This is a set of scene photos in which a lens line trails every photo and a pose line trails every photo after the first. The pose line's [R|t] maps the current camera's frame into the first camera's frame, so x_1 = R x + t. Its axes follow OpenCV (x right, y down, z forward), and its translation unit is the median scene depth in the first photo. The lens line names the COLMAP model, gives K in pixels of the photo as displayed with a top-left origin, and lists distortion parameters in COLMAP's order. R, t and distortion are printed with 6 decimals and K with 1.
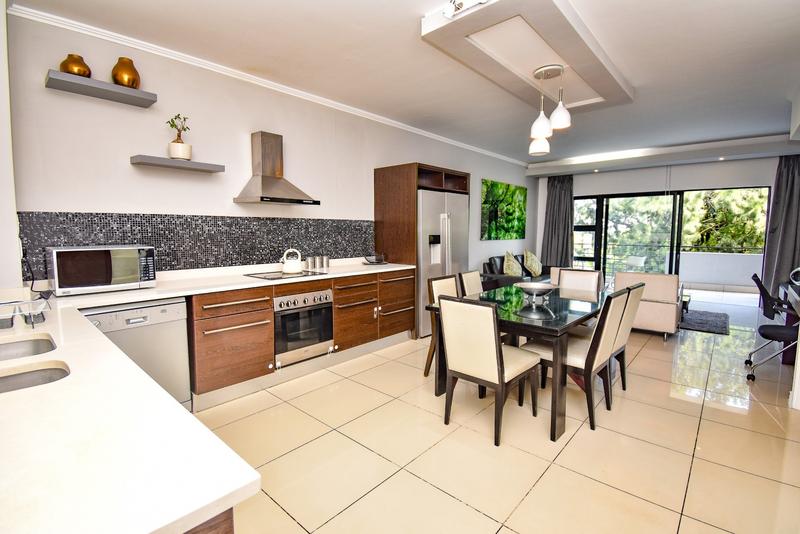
lens RADIAL K [[388.6, 0, 400.0], [0, 388.6, 267.0], [0, 0, 1]] dist [0.002867, 0.000291]
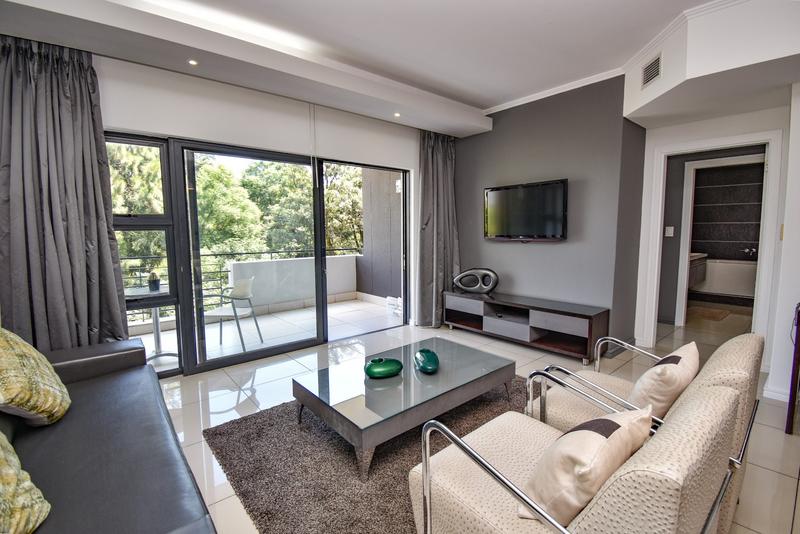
lens RADIAL K [[353.7, 0, 396.2], [0, 353.7, 263.4], [0, 0, 1]] dist [-0.001330, -0.000248]
pose [[0.165338, -0.099349, 0.981220, 0.192593], [0.101153, 0.991375, 0.083333, -0.070368], [-0.981036, 0.085475, 0.173961, 0.811836]]
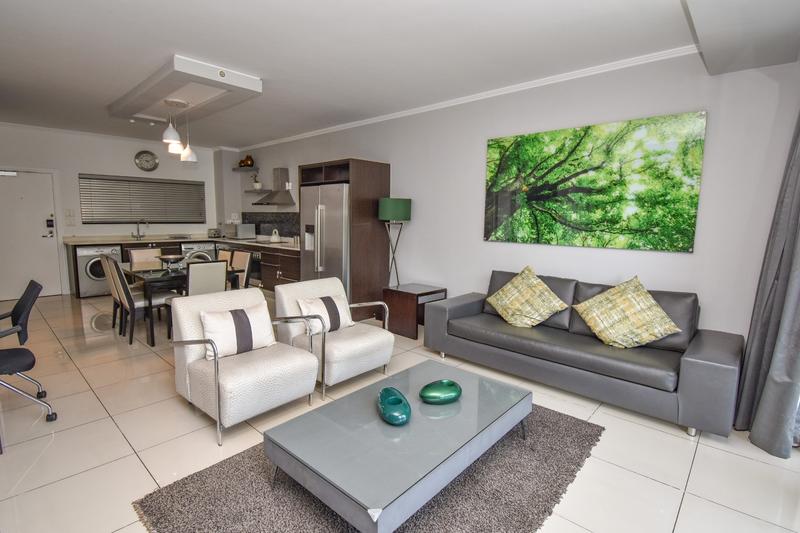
lens RADIAL K [[388.6, 0, 400.0], [0, 388.6, 266.5], [0, 0, 1]] dist [0.002867, 0.000291]
pose [[-0.035858, 0.120351, -0.992084, 0.803562], [-0.109512, 0.986270, 0.123604, -0.086598], [0.993338, 0.113077, -0.022186, 0.853322]]
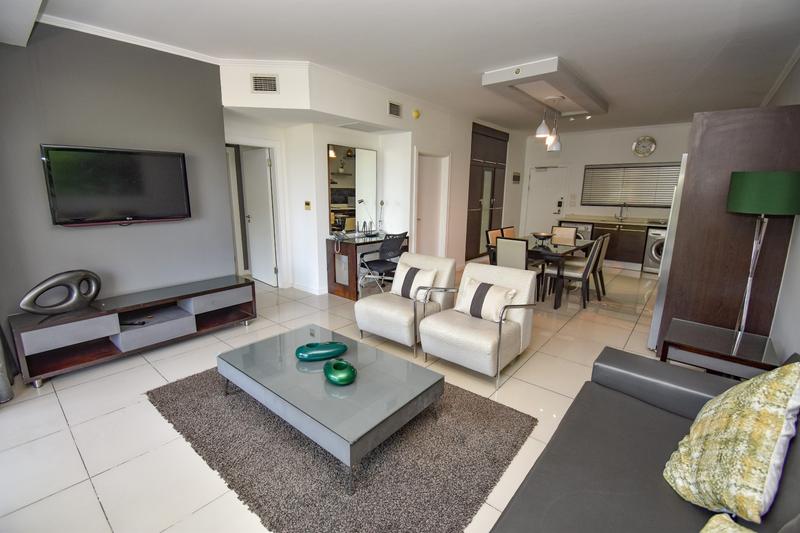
lens RADIAL K [[353.7, 0, 396.2], [0, 353.7, 262.9], [0, 0, 1]] dist [-0.001330, -0.000248]
pose [[-0.999846, -0.016770, -0.005097, 0.456004], [-0.017528, 0.955838, 0.293370, -0.127460], [-0.000048, 0.293414, -0.955985, 1.151011]]
